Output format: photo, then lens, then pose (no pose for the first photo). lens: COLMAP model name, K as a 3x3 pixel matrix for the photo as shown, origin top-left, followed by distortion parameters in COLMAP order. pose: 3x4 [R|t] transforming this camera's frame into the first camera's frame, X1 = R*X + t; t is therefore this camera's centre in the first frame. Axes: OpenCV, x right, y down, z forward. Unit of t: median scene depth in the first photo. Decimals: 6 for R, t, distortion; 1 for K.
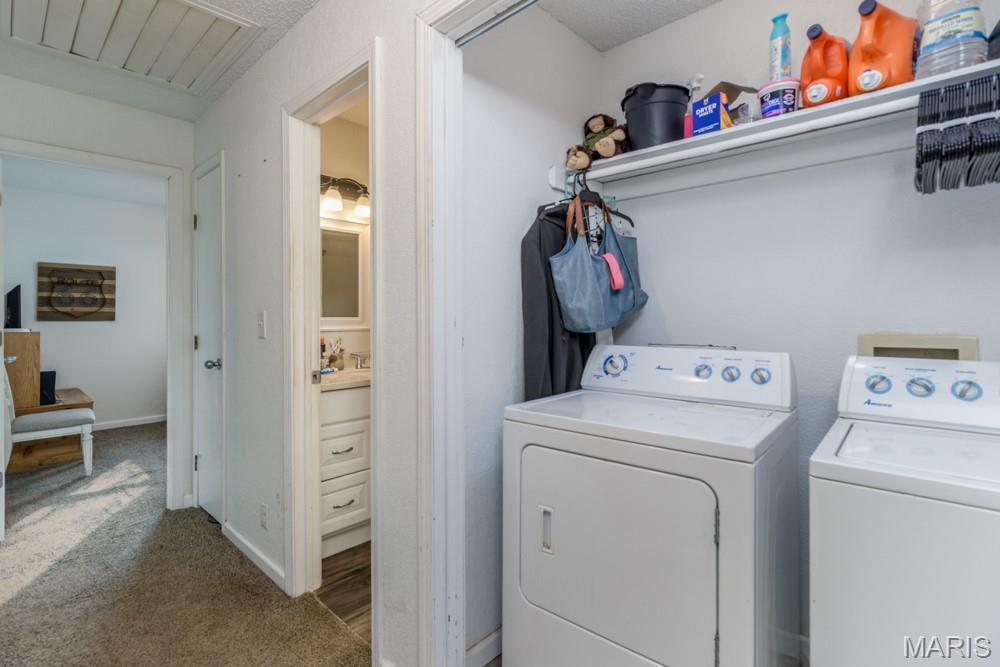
lens RADIAL K [[473.4, 0, 500.5], [0, 473.4, 329.0], [0, 0, 1]] dist [0.001268, 0.002552]
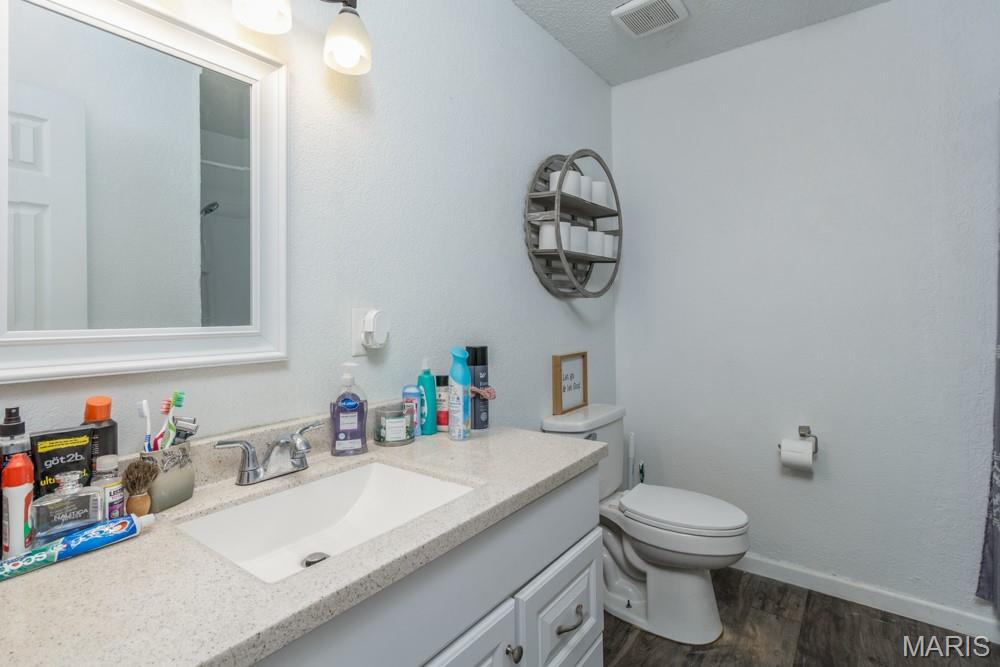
lens RADIAL K [[473.4, 0, 498.2], [0, 473.4, 329.0], [0, 0, 1]] dist [0.001268, 0.002552]
pose [[0.990059, 0.002392, 0.140631, -0.182087], [-0.001635, 0.999984, -0.005500, -0.022607], [-0.140642, 0.005216, 0.990047, 0.683699]]
